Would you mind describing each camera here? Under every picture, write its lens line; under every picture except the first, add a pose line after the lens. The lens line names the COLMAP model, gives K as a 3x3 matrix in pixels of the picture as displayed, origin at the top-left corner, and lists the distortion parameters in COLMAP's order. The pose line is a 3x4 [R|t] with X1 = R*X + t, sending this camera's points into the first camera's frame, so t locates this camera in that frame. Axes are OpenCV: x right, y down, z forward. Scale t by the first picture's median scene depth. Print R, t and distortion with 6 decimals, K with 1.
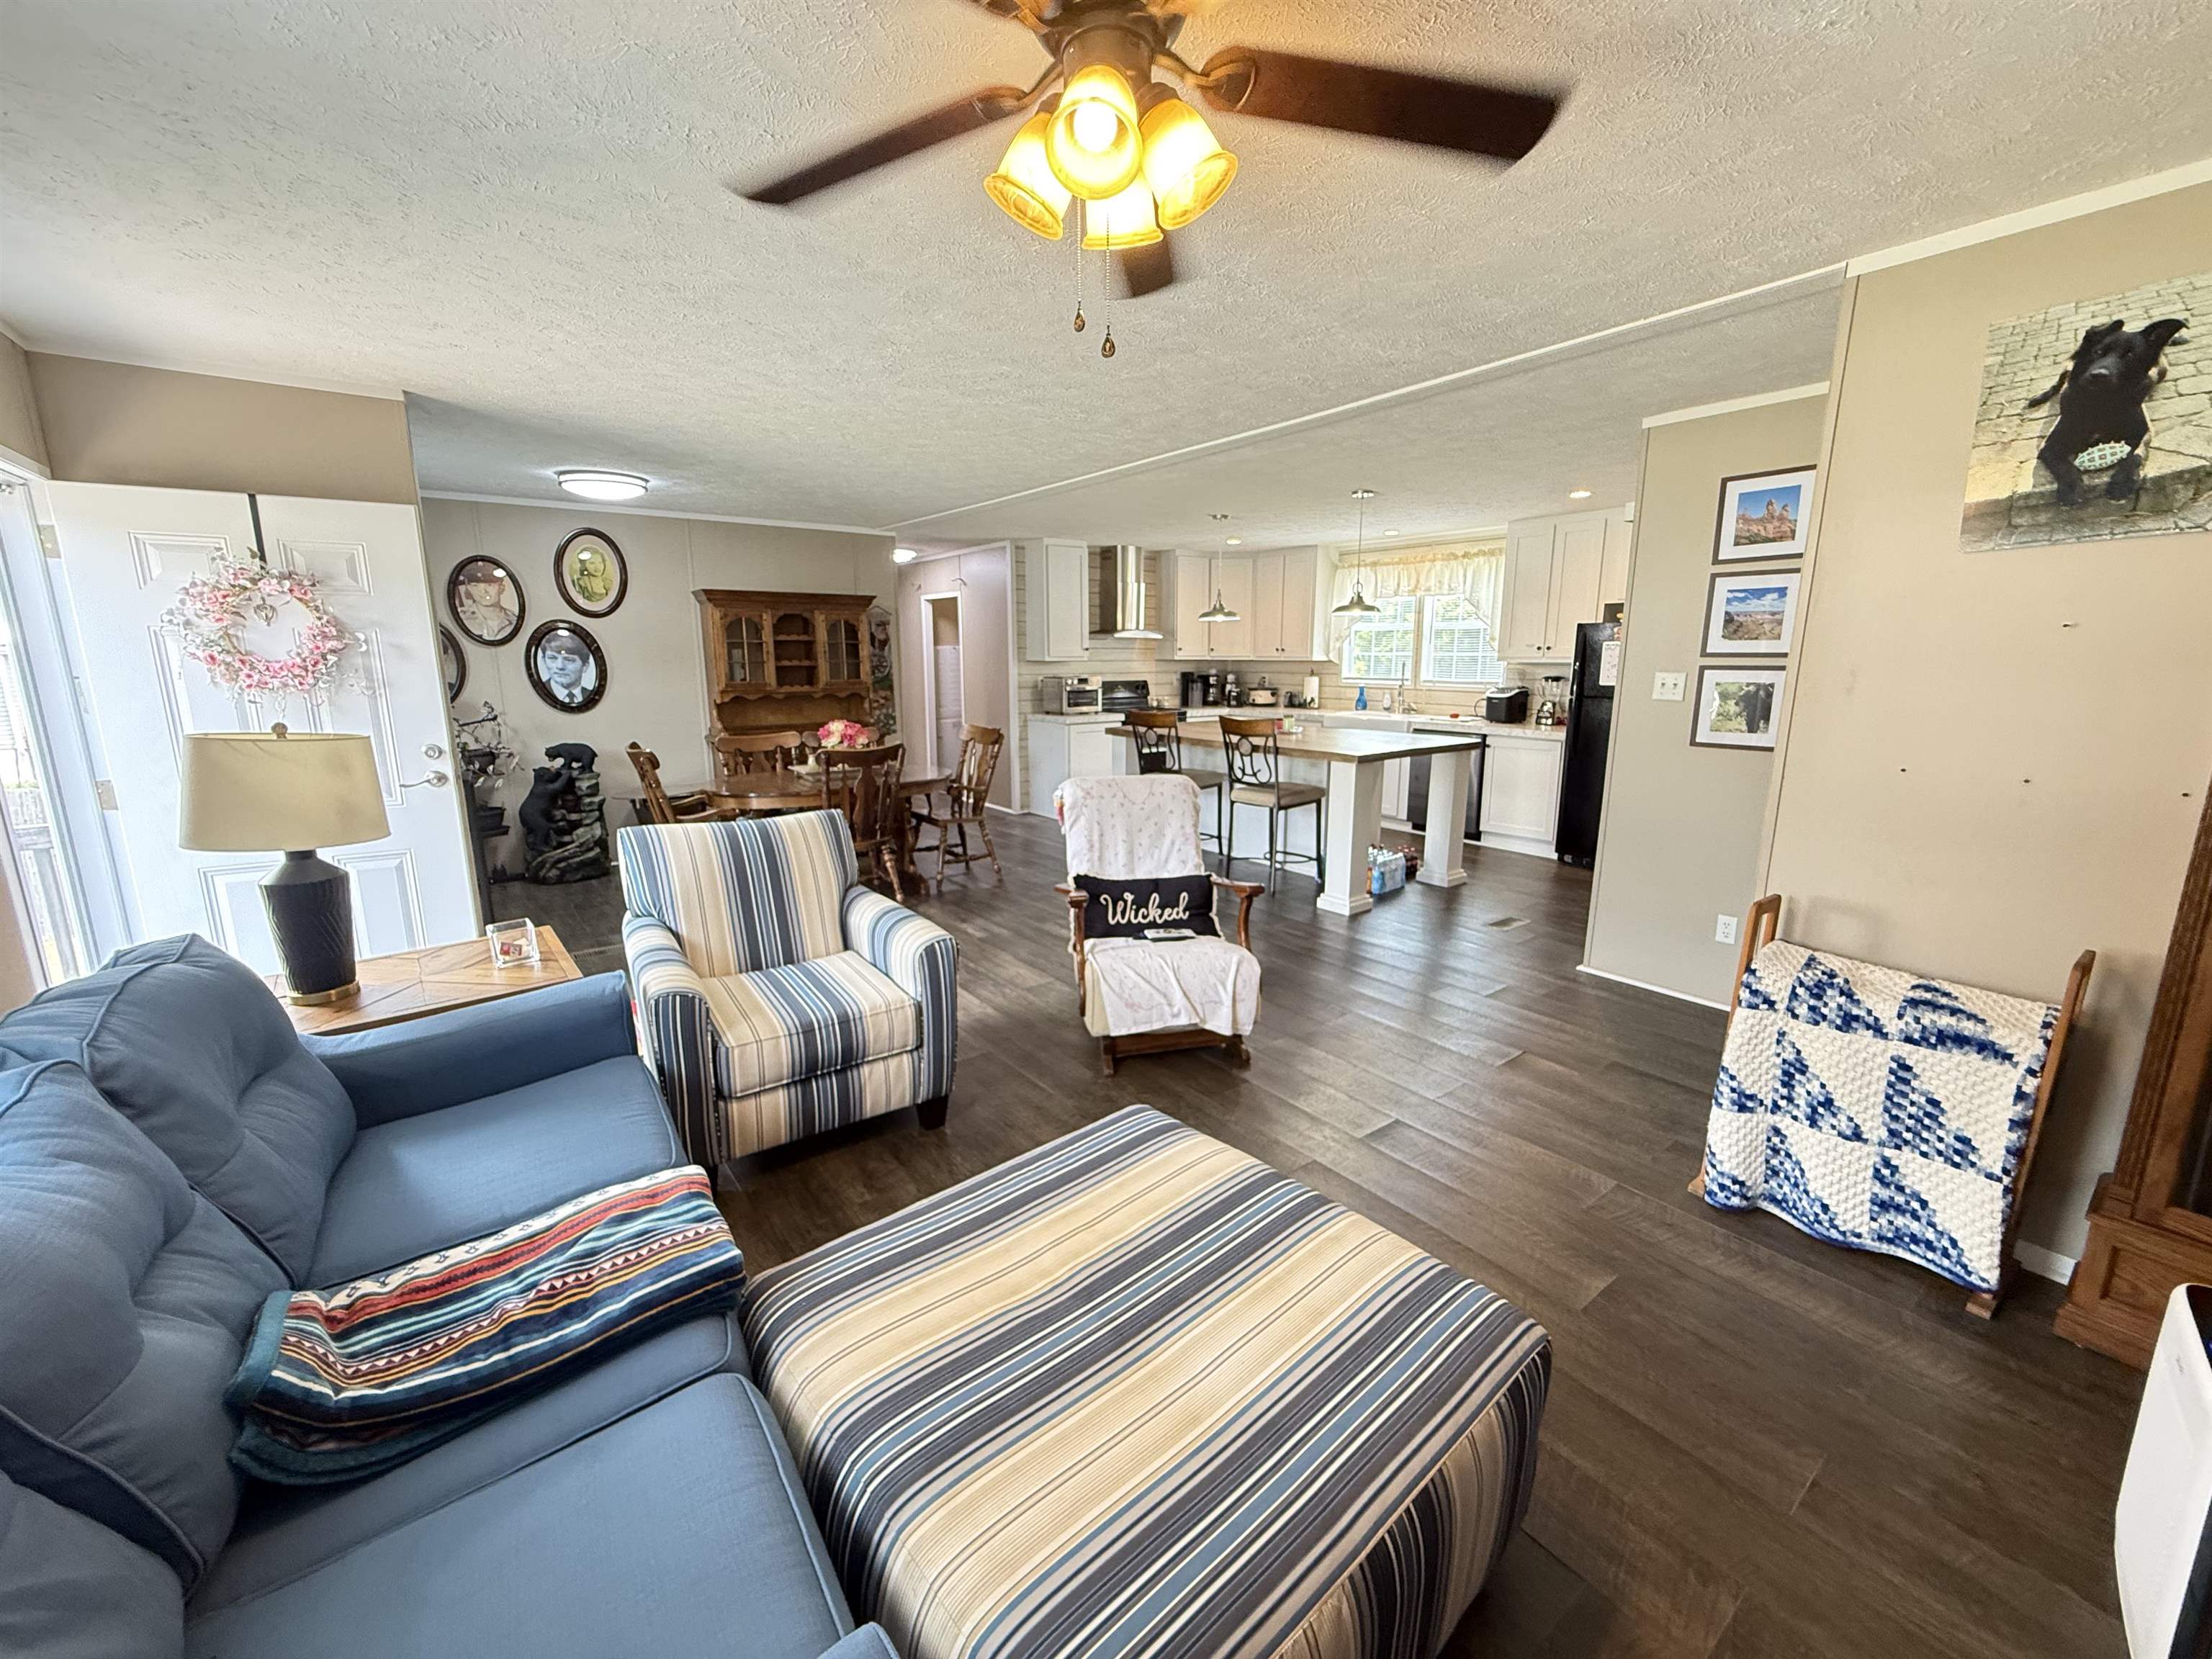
lens RADIAL K [[882.2, 0, 1106.0], [0, 882.2, 829.5], [0, 0, 1]] dist [-0.000183, 0.000047]
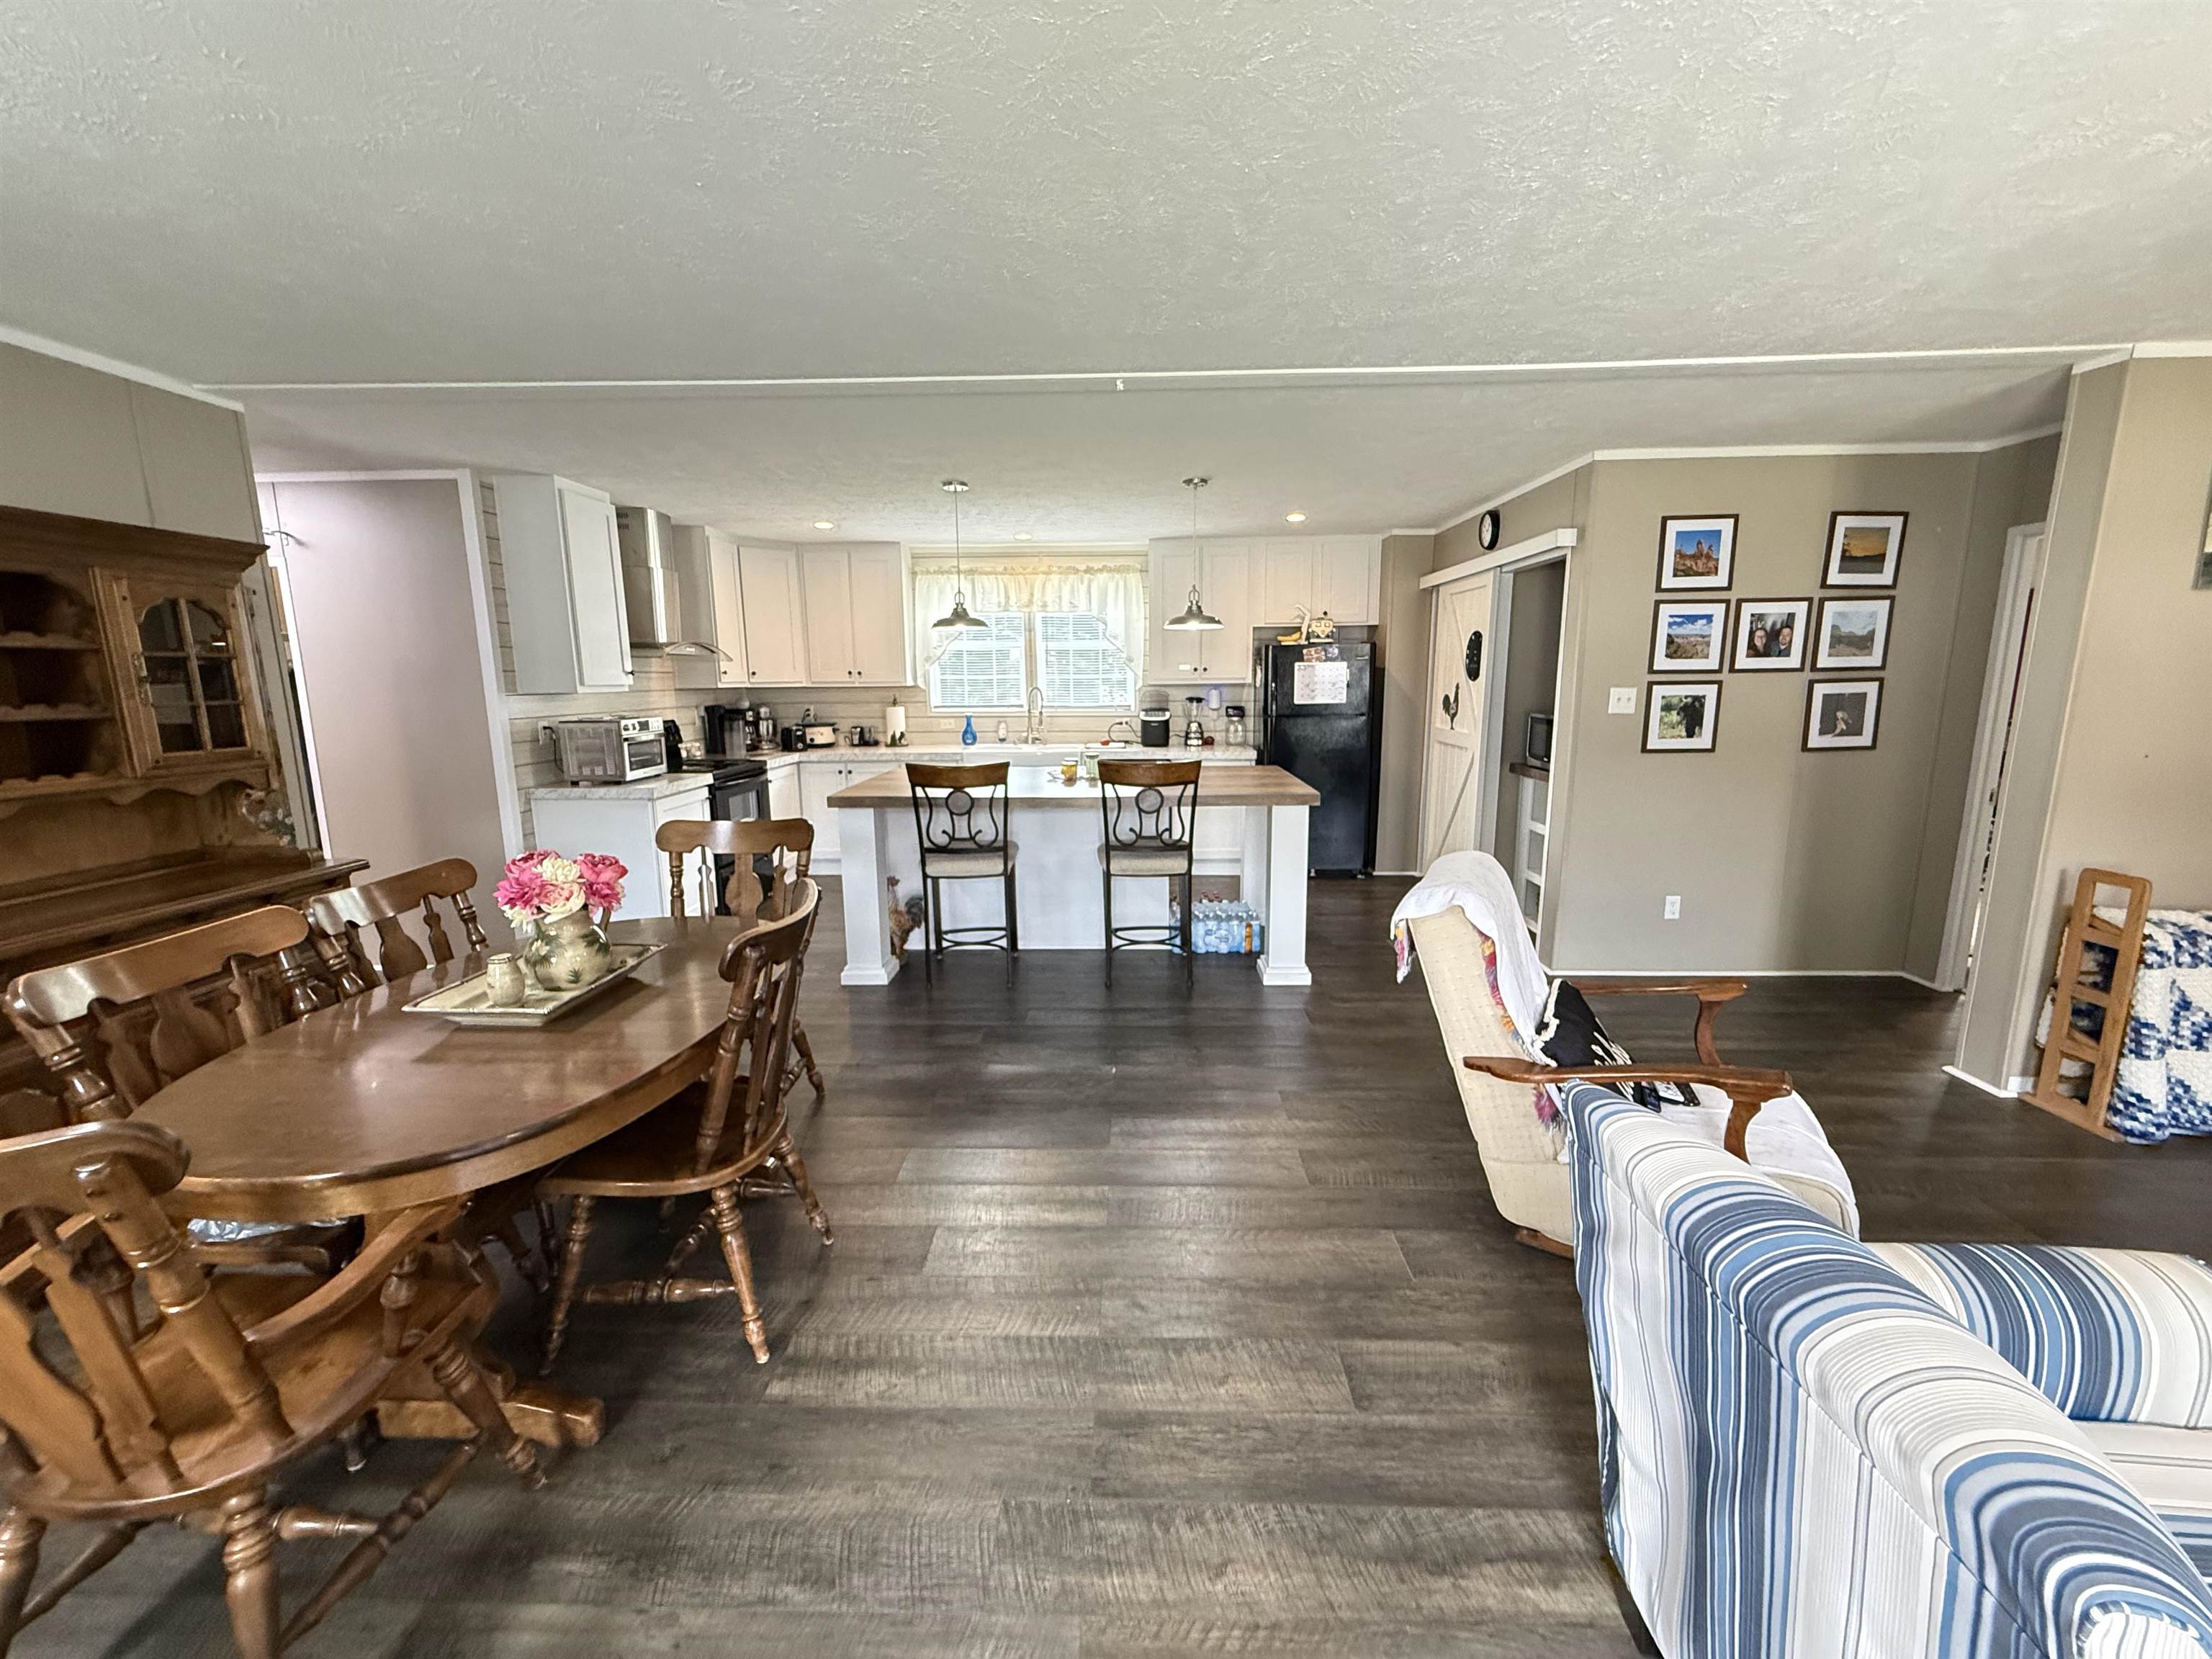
lens RADIAL K [[882.2, 0, 1106.0], [0, 882.2, 829.5], [0, 0, 1]] dist [-0.000183, 0.000047]
pose [[0.628078, -0.139017, 0.765632, -0.340040], [0.160909, 0.985849, 0.047003, -0.086385], [-0.761332, 0.093676, 0.641559, 0.433906]]
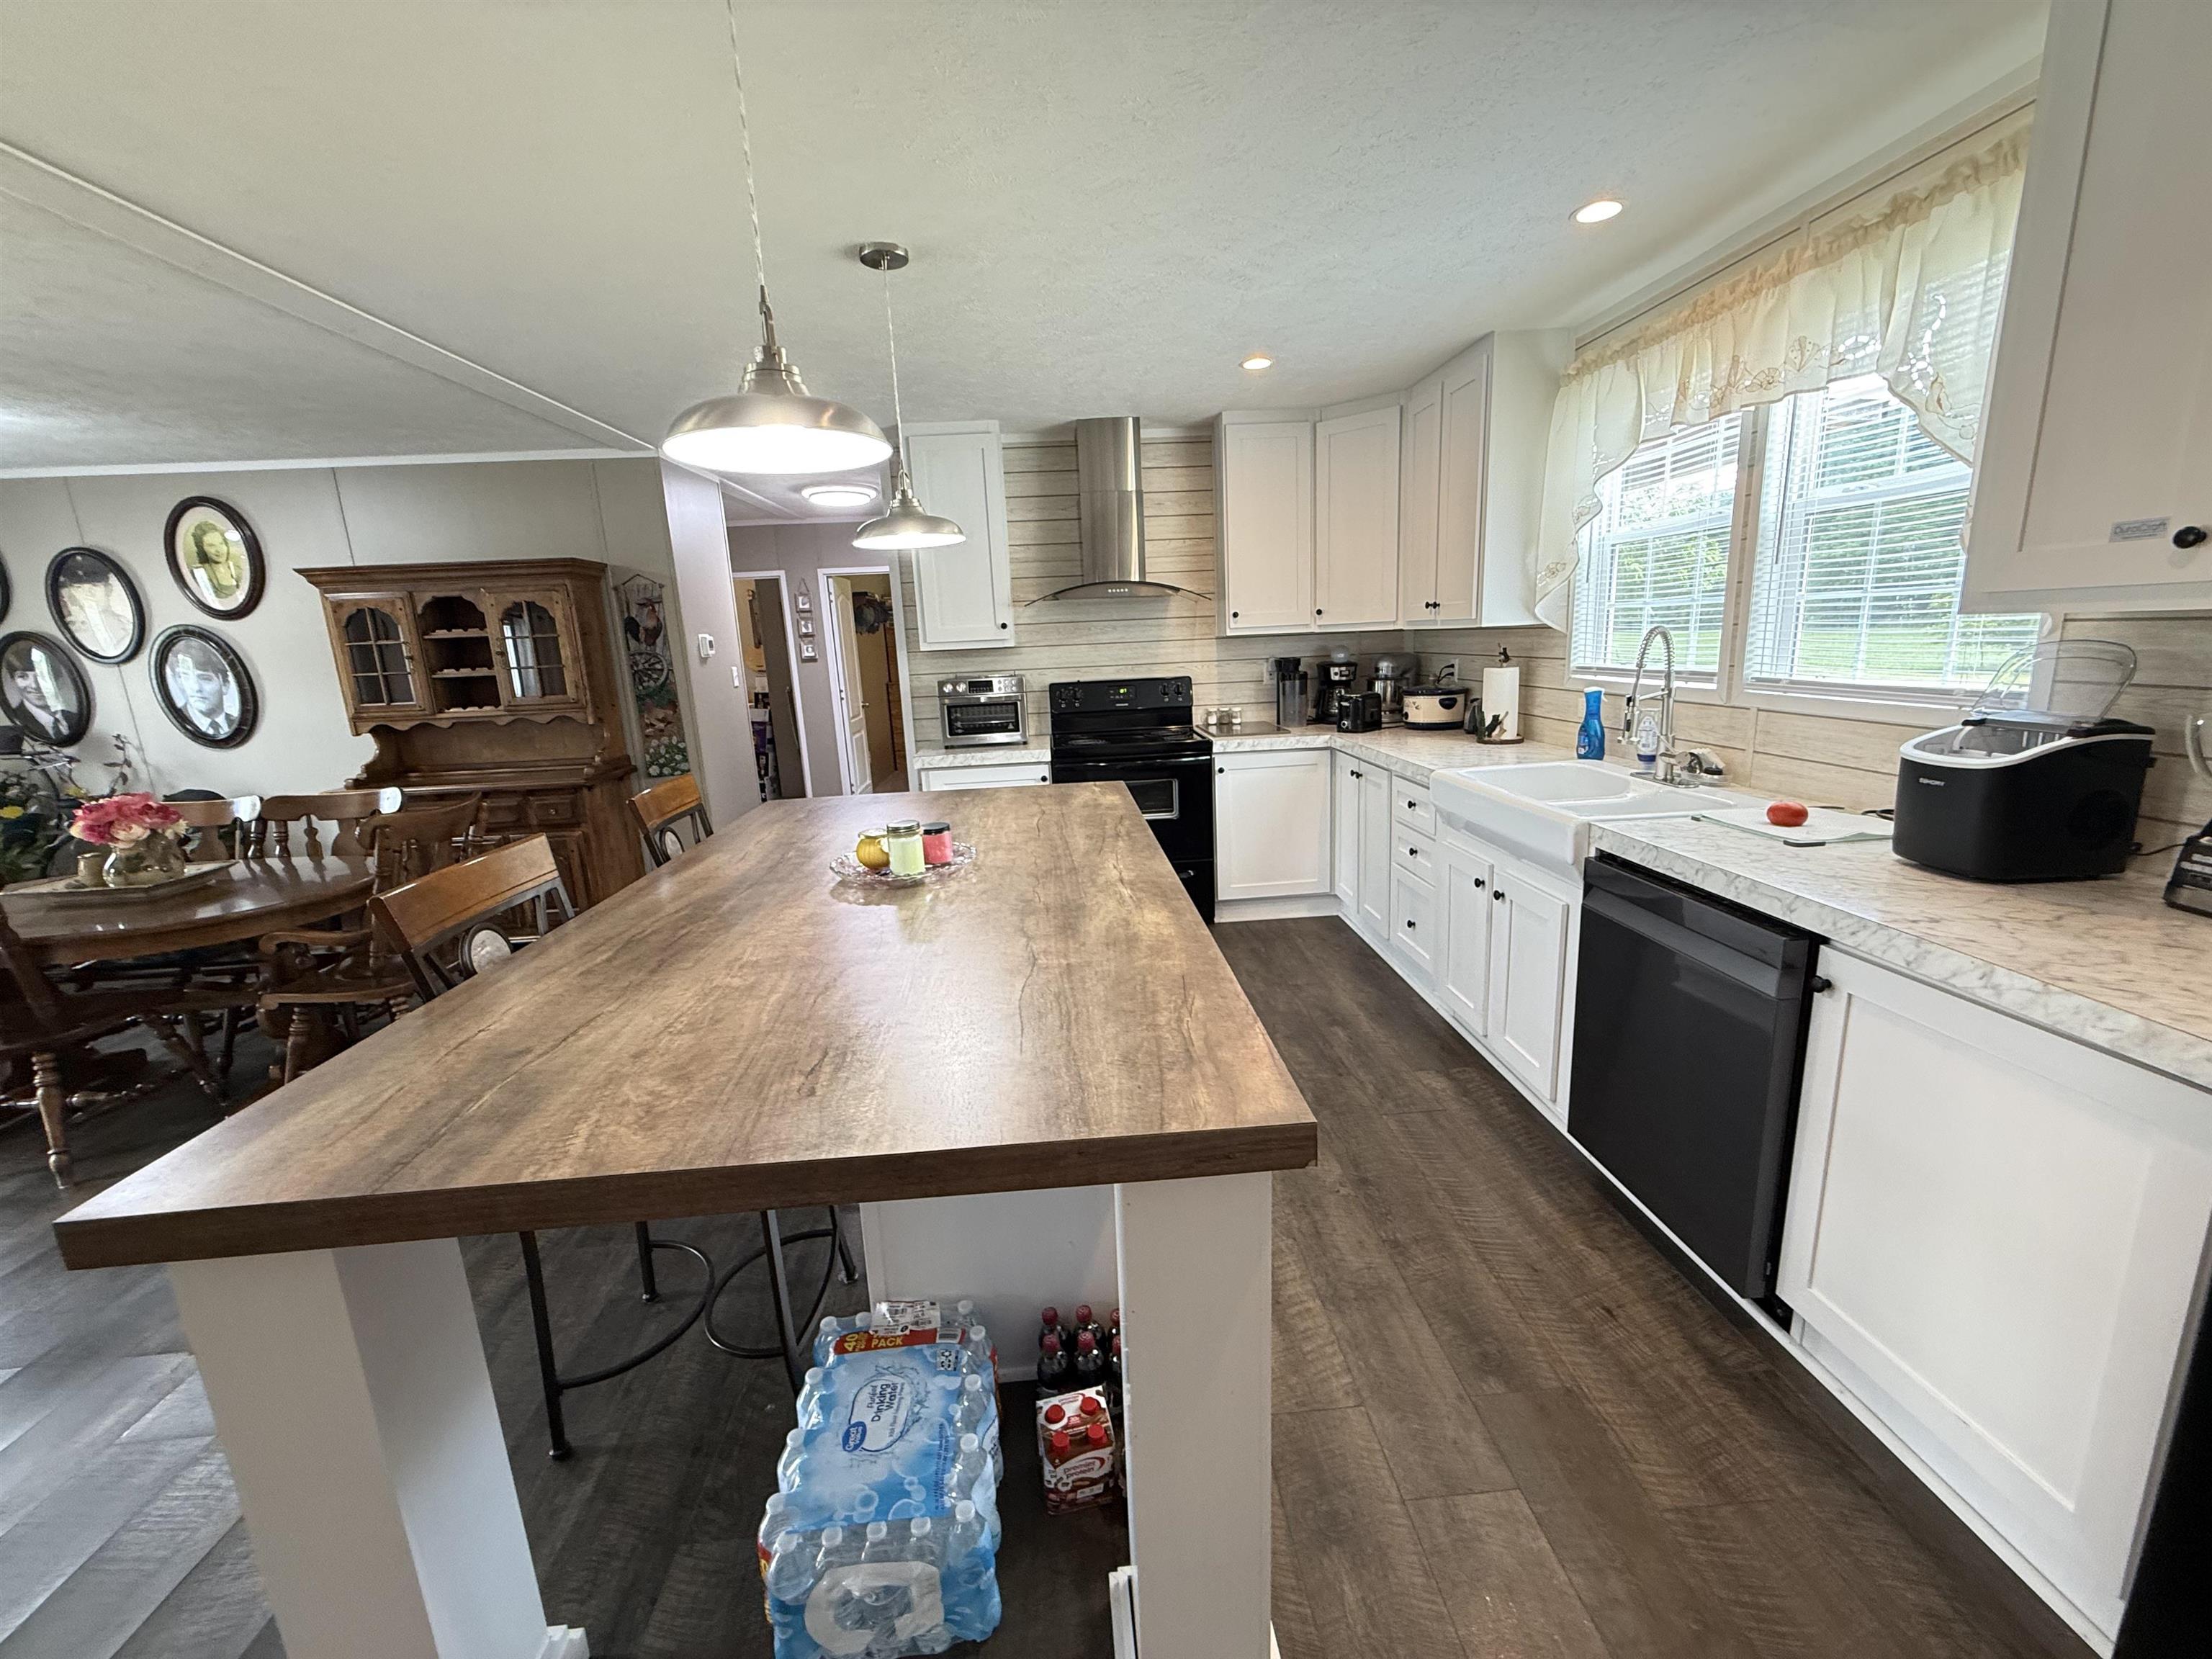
lens RADIAL K [[882.2, 0, 1106.0], [0, 882.2, 829.5], [0, 0, 1]] dist [-0.000183, 0.000047]
pose [[0.834232, 0.081110, -0.545415, 0.383732], [-0.064556, 0.996687, 0.049477, -0.128956], [0.547621, -0.006066, 0.836704, 0.676998]]
